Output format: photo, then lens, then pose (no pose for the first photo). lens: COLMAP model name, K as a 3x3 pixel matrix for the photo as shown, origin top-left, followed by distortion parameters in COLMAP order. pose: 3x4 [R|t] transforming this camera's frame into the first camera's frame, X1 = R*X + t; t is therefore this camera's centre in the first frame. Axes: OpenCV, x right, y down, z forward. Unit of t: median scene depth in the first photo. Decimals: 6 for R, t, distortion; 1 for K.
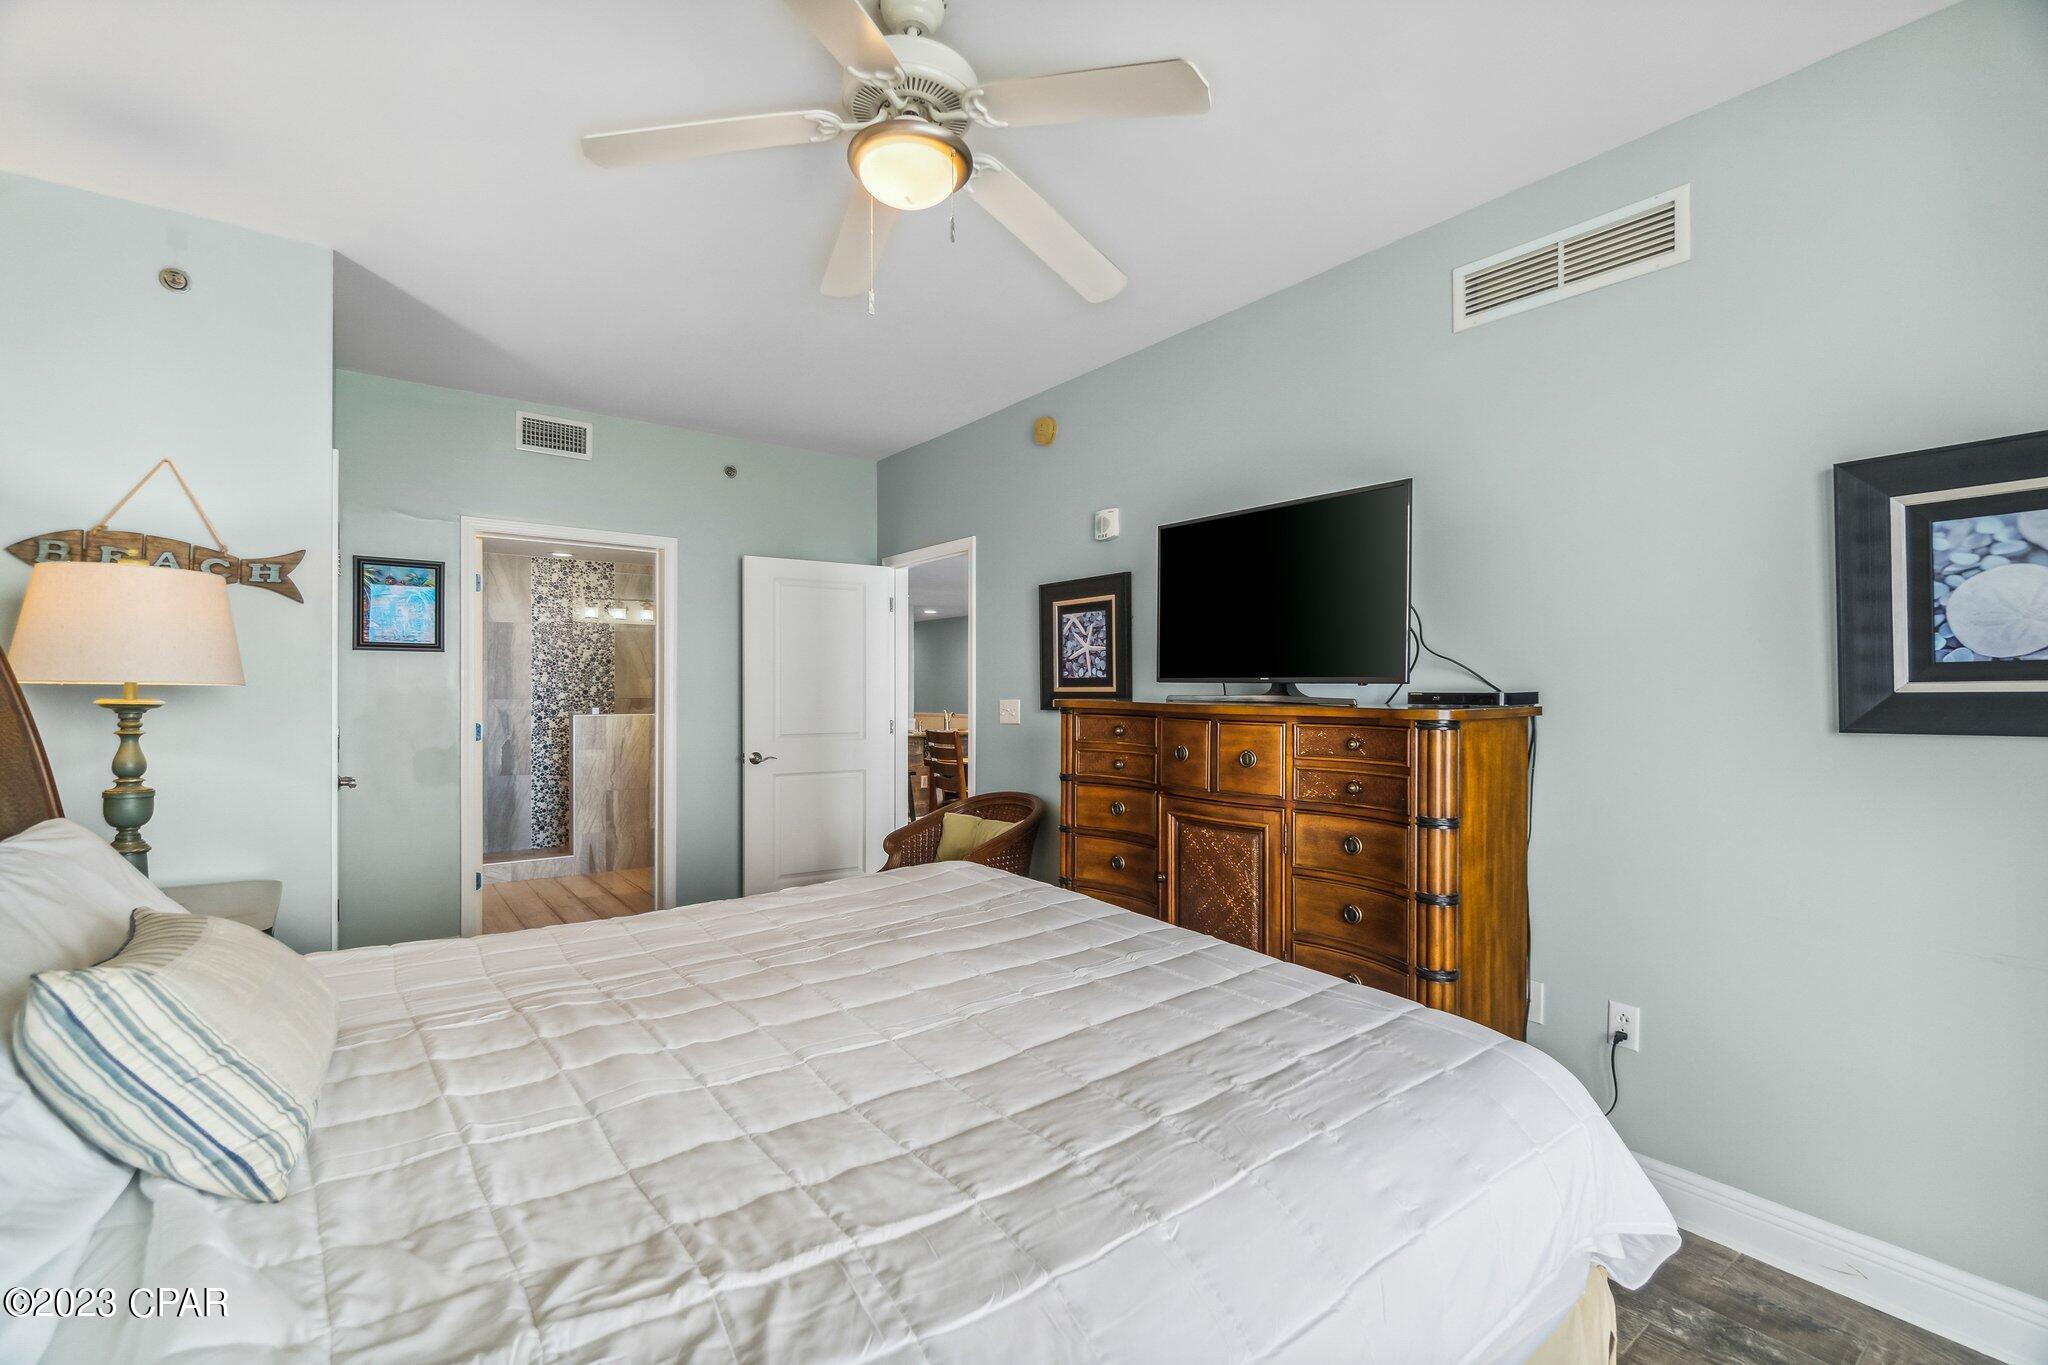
lens RADIAL K [[899.1, 0, 1026.1], [0, 899.1, 676.5], [0, 0, 1]] dist [-0.001927, 0.000112]
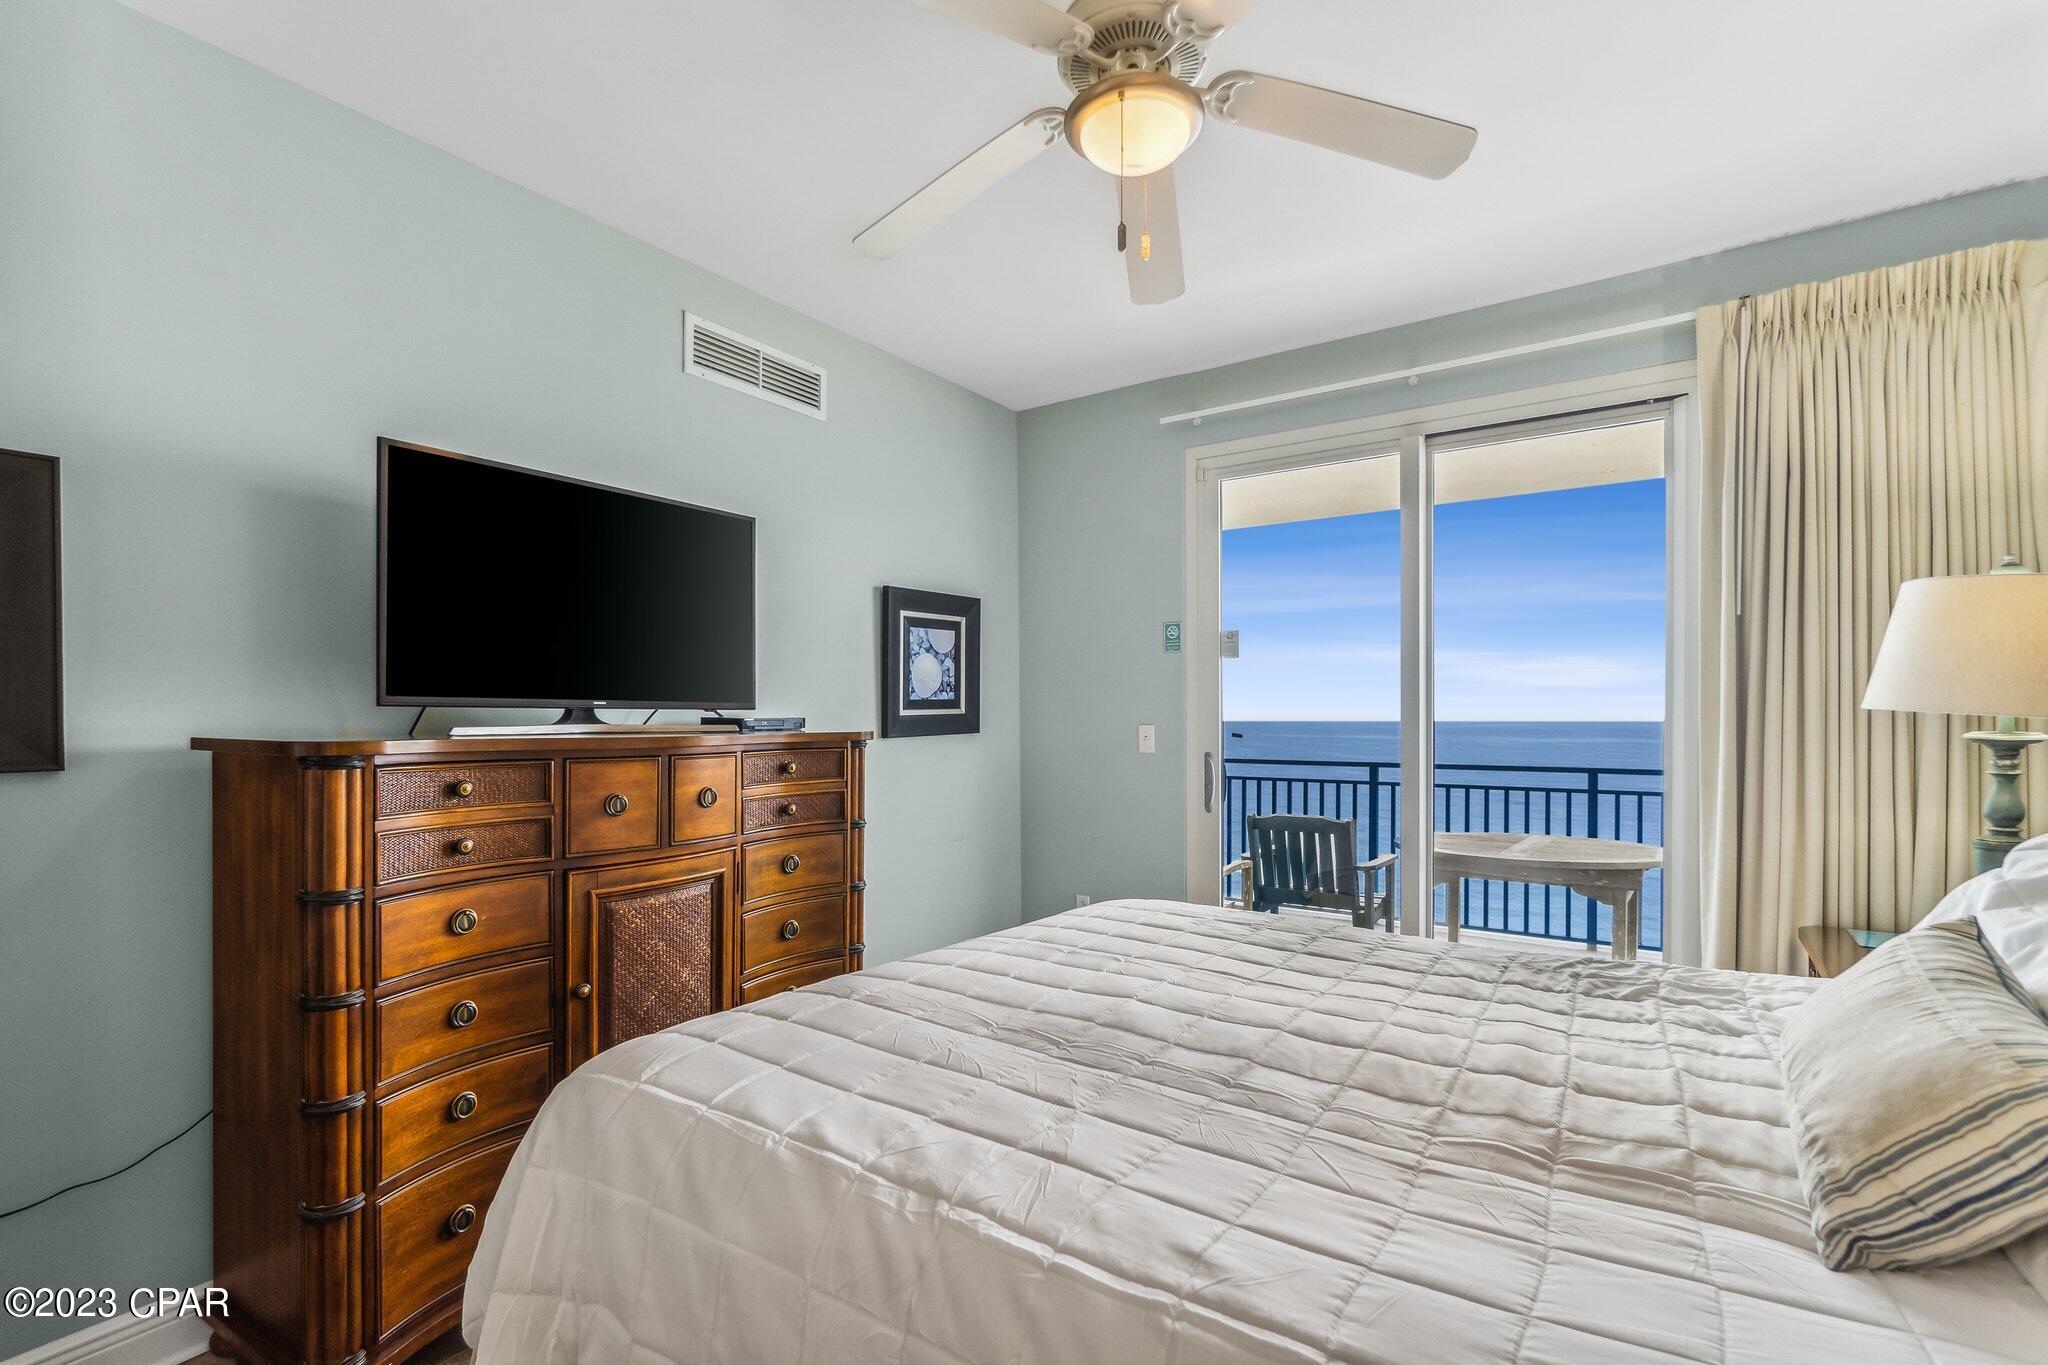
lens RADIAL K [[899.1, 0, 1027.2], [0, 899.1, 713.1], [0, 0, 1]] dist [-0.001927, 0.000112]
pose [[-0.279250, -0.003548, 0.960212, -0.709107], [-0.012338, 0.999924, 0.000106, 0.007228], [-0.960139, -0.011817, -0.279272, 1.013052]]
